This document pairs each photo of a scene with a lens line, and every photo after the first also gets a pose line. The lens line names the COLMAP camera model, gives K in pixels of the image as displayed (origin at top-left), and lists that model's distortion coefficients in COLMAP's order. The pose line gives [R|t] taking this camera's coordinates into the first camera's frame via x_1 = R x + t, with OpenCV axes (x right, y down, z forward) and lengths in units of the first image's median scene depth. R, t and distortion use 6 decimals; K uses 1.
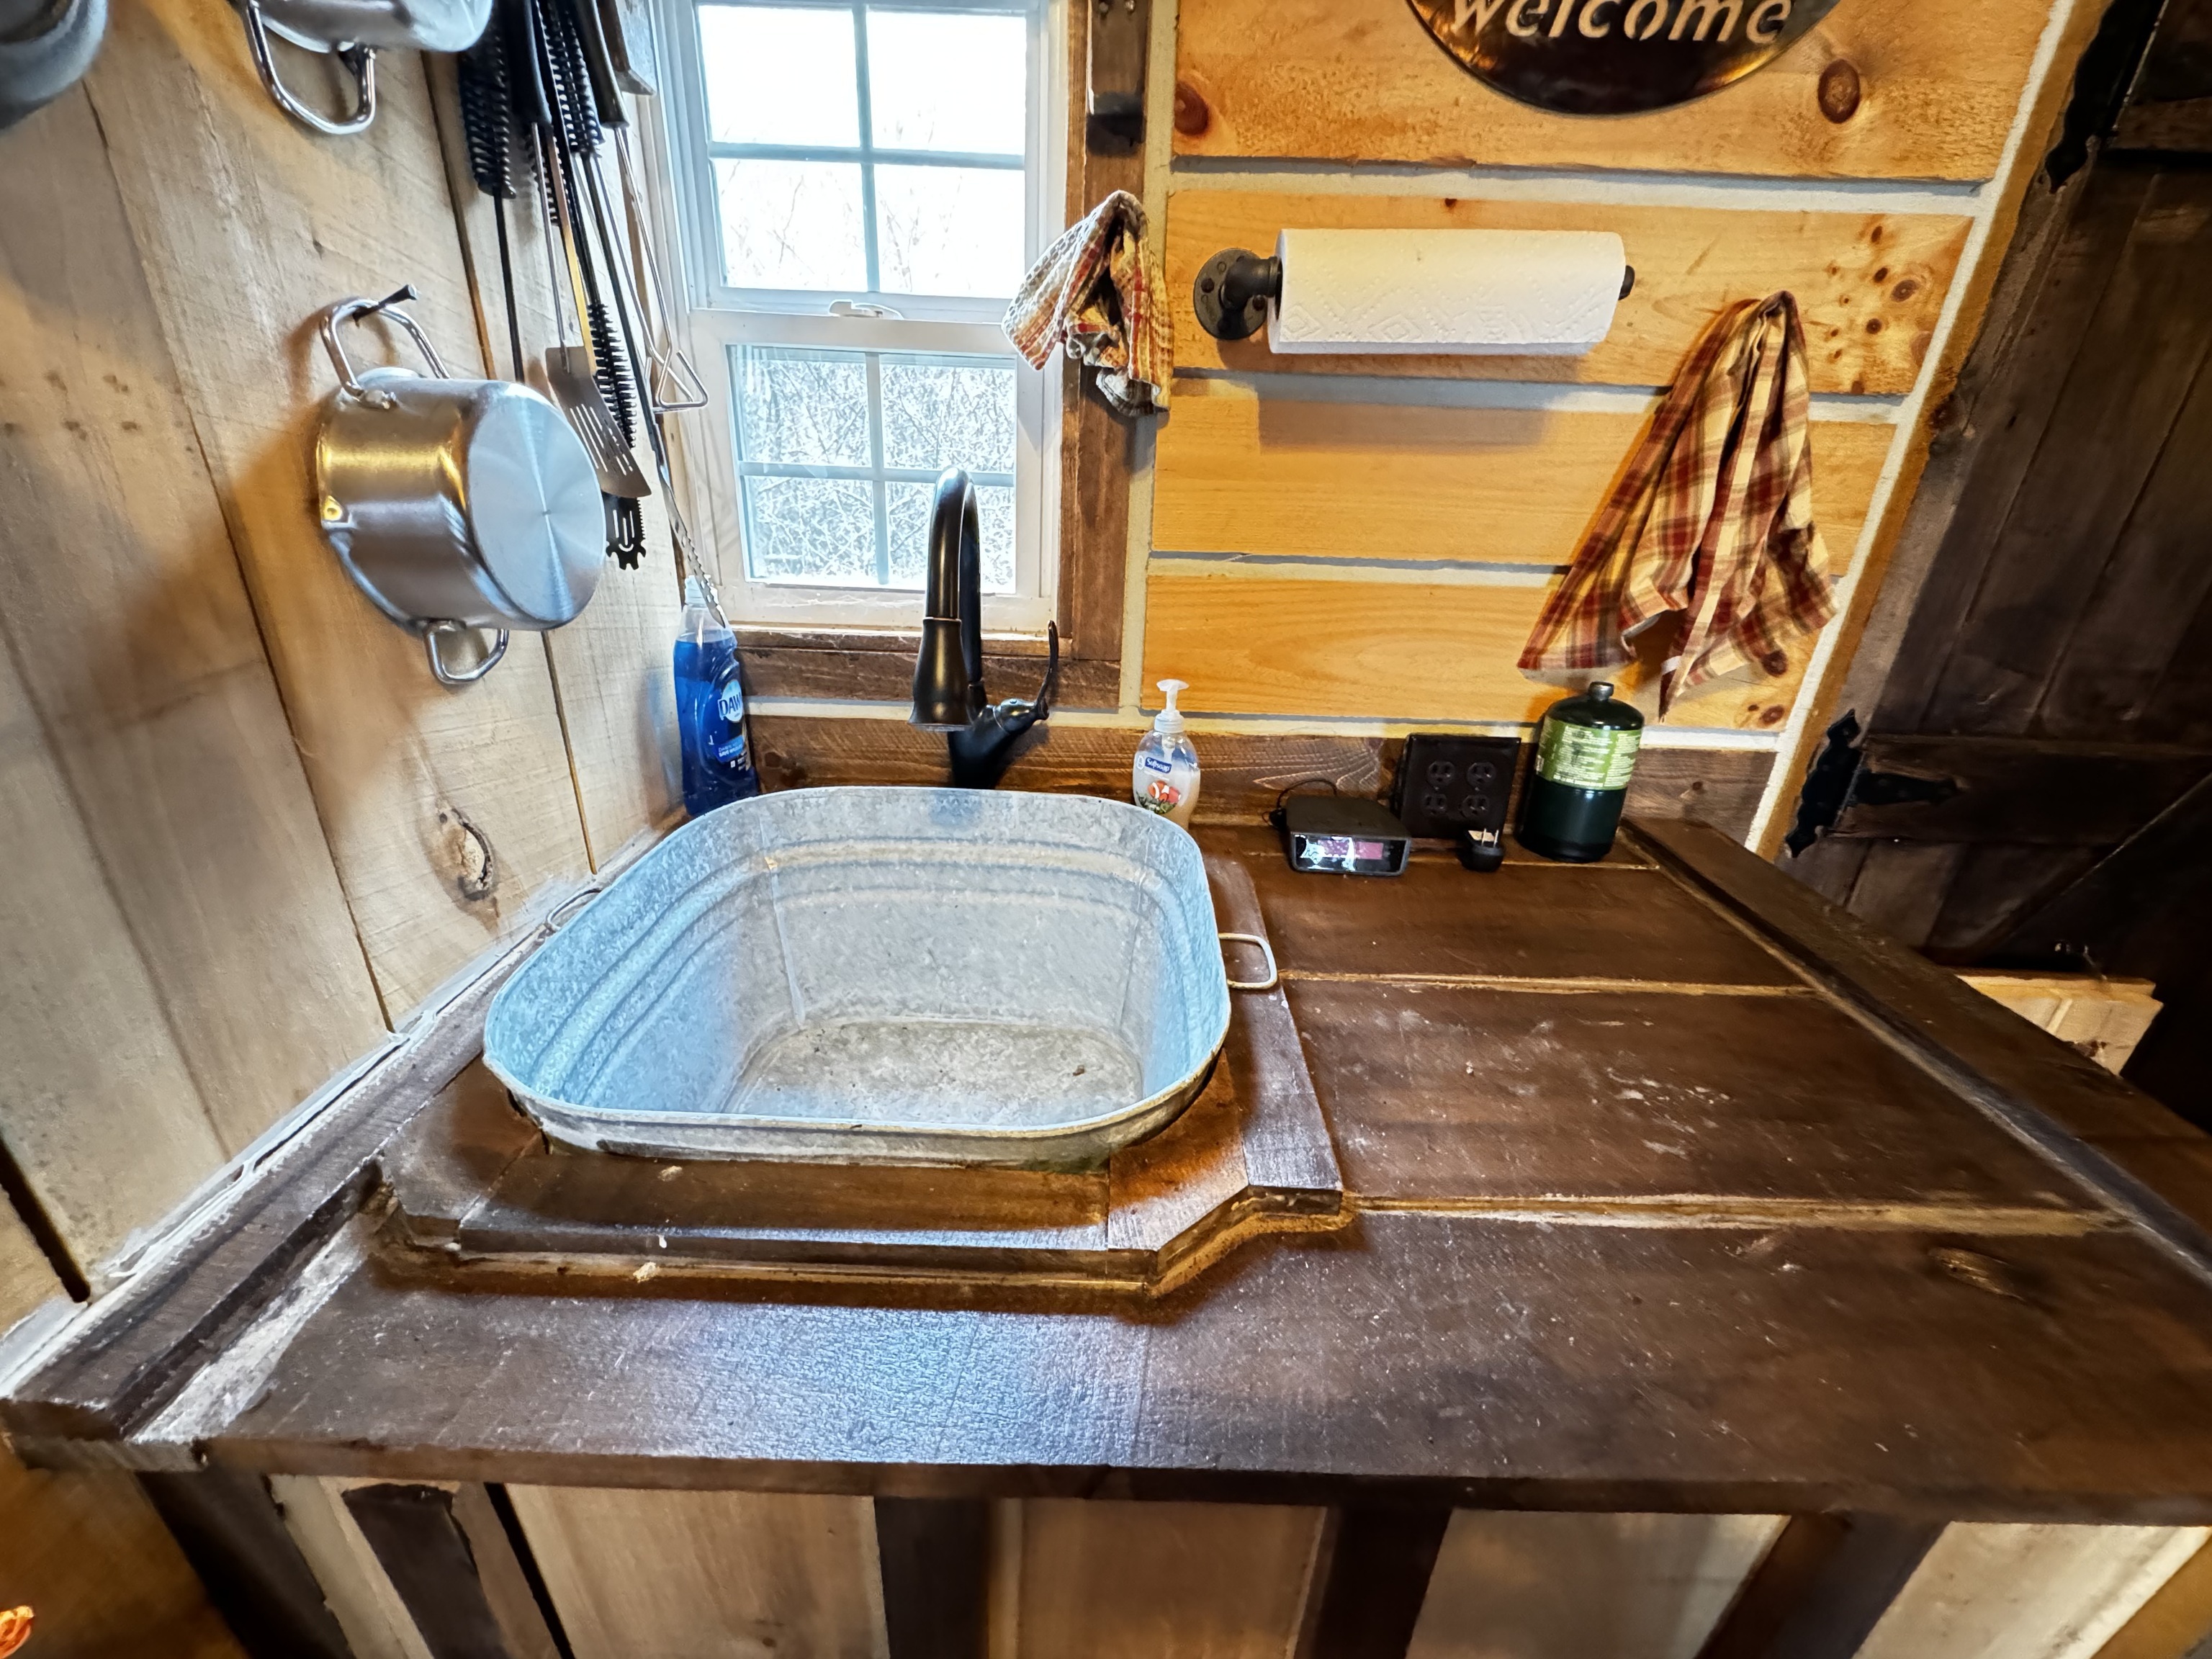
lens RADIAL K [[882.4, 0, 1102.6], [0, 882.4, 829.2], [0, 0, 1]] dist [-0.000714, -0.000274]
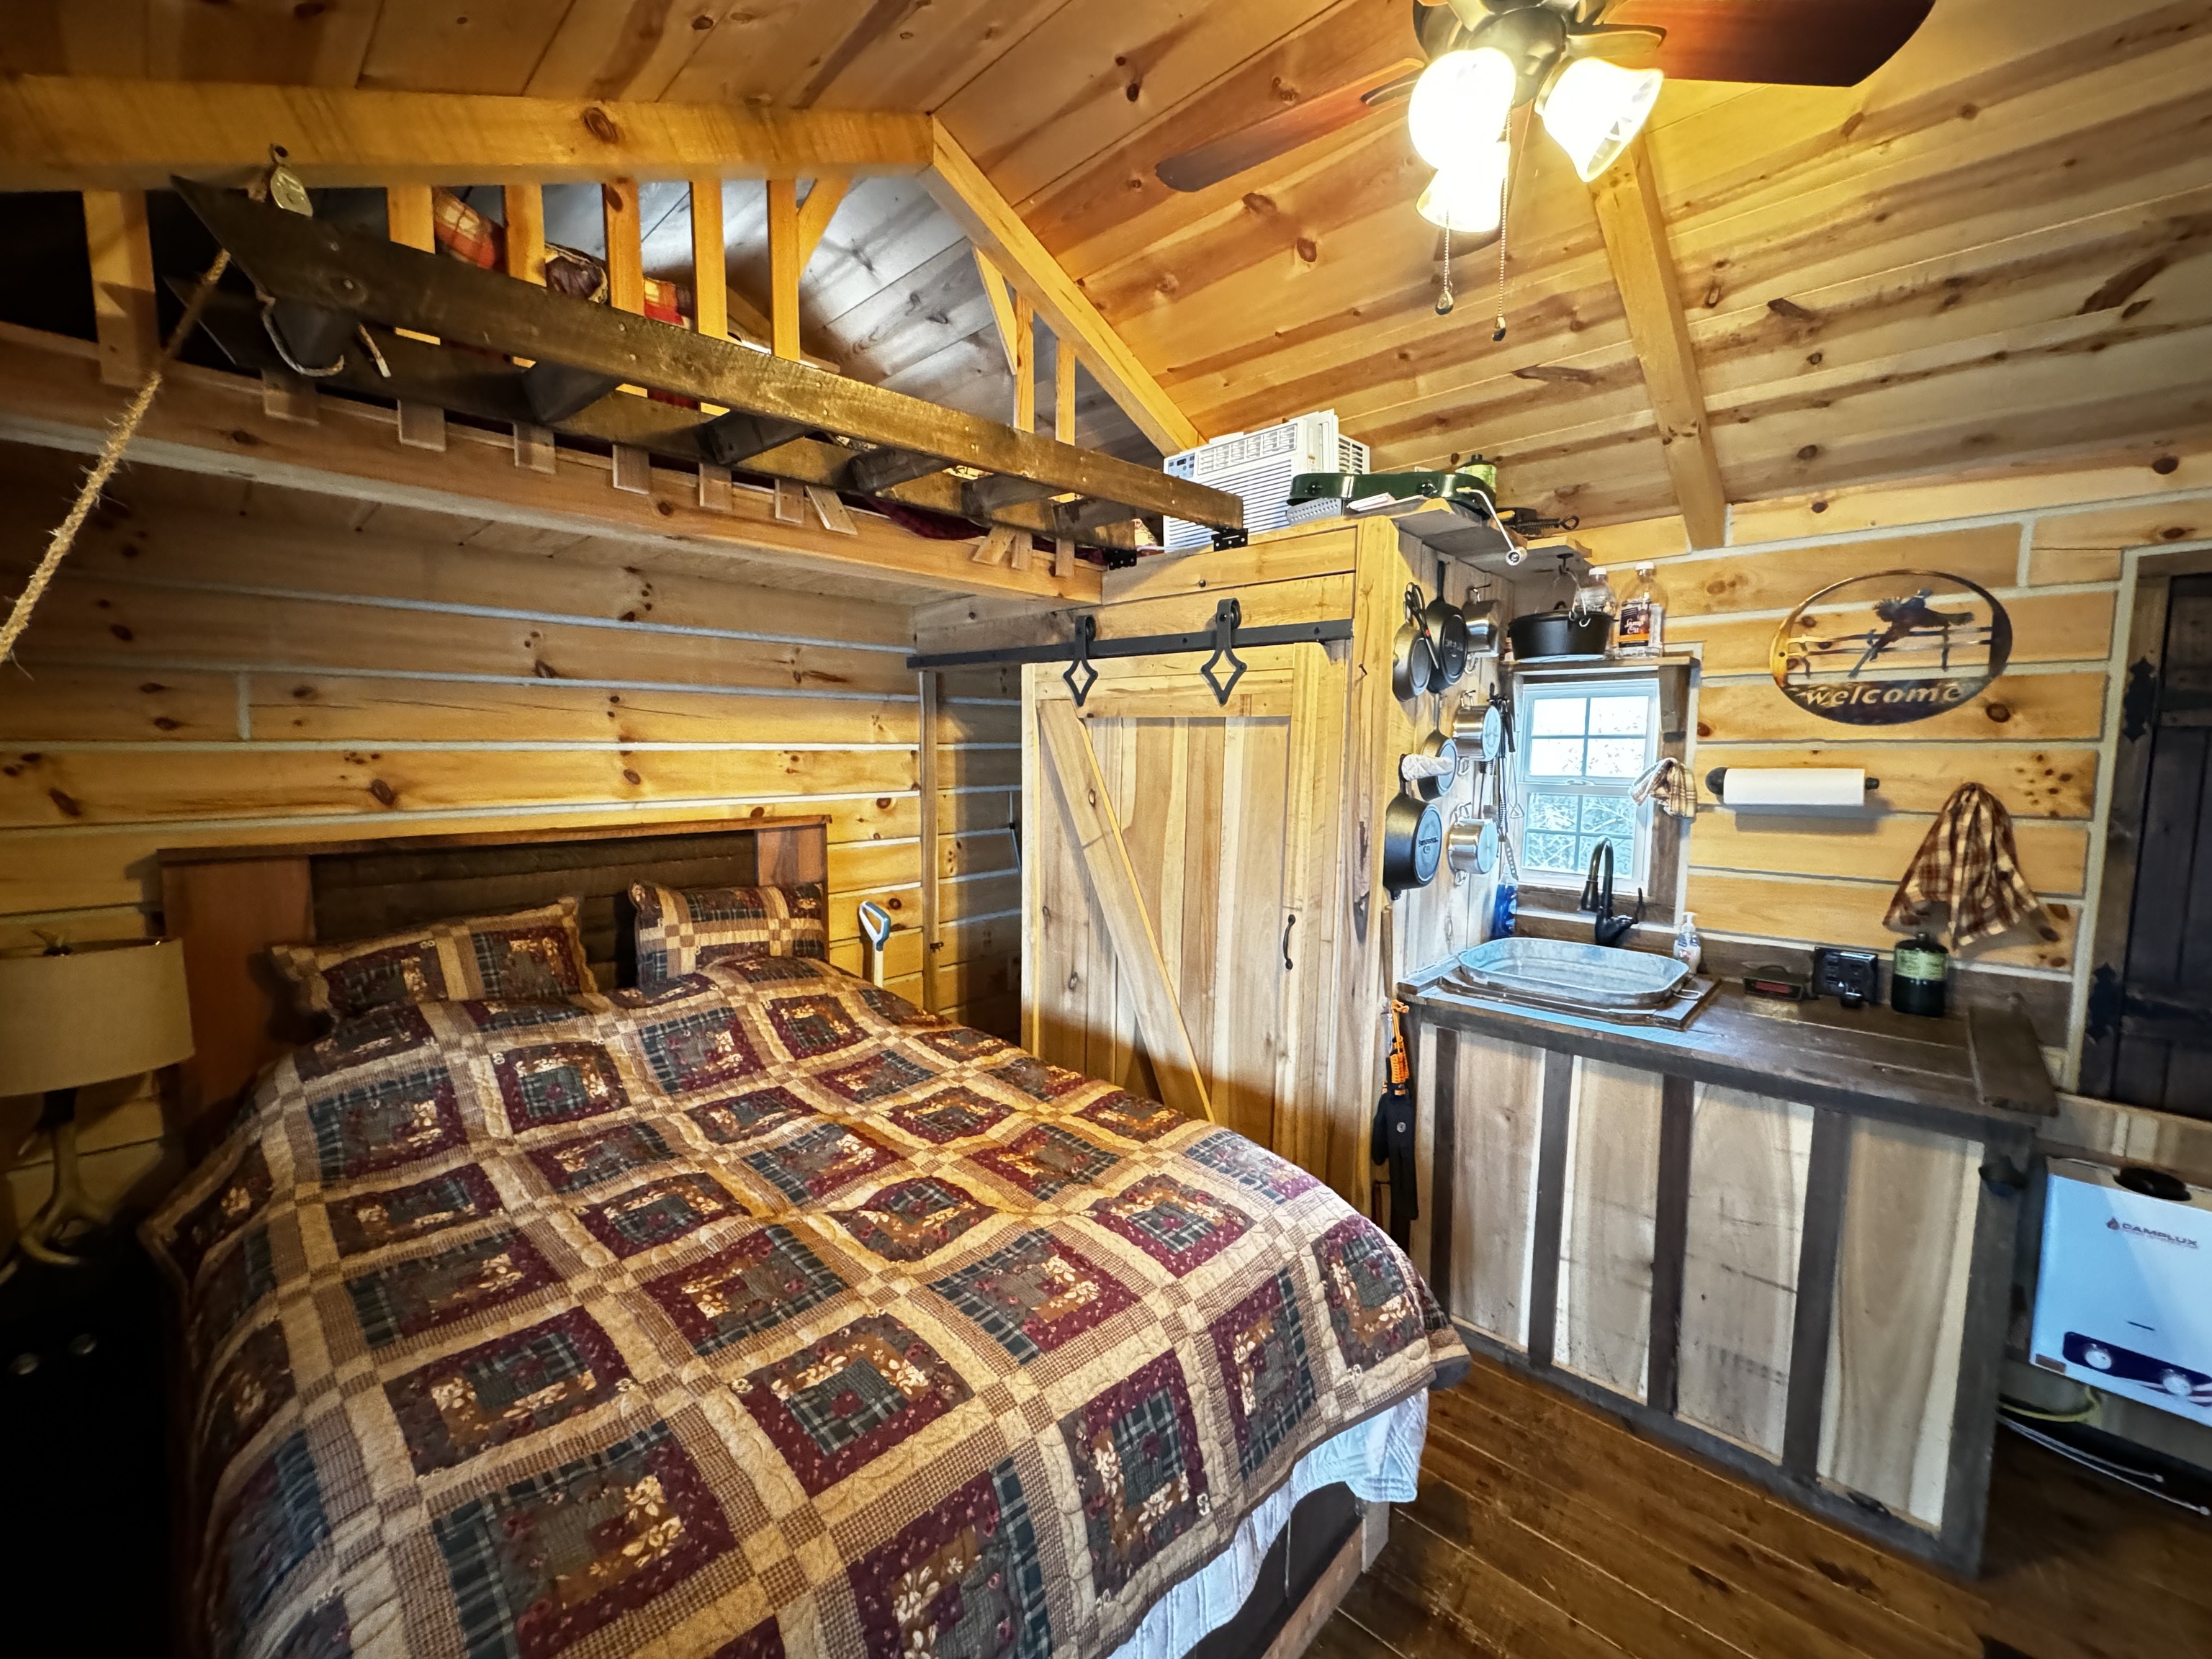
lens RADIAL K [[882.4, 0, 1102.6], [0, 882.4, 829.2], [0, 0, 1]] dist [-0.000714, -0.000274]
pose [[0.736075, 0.028951, -0.676281, 0.535590], [-0.246485, 0.941956, -0.227955, 0.602729], [0.630427, 0.334485, 0.700486, -1.947697]]
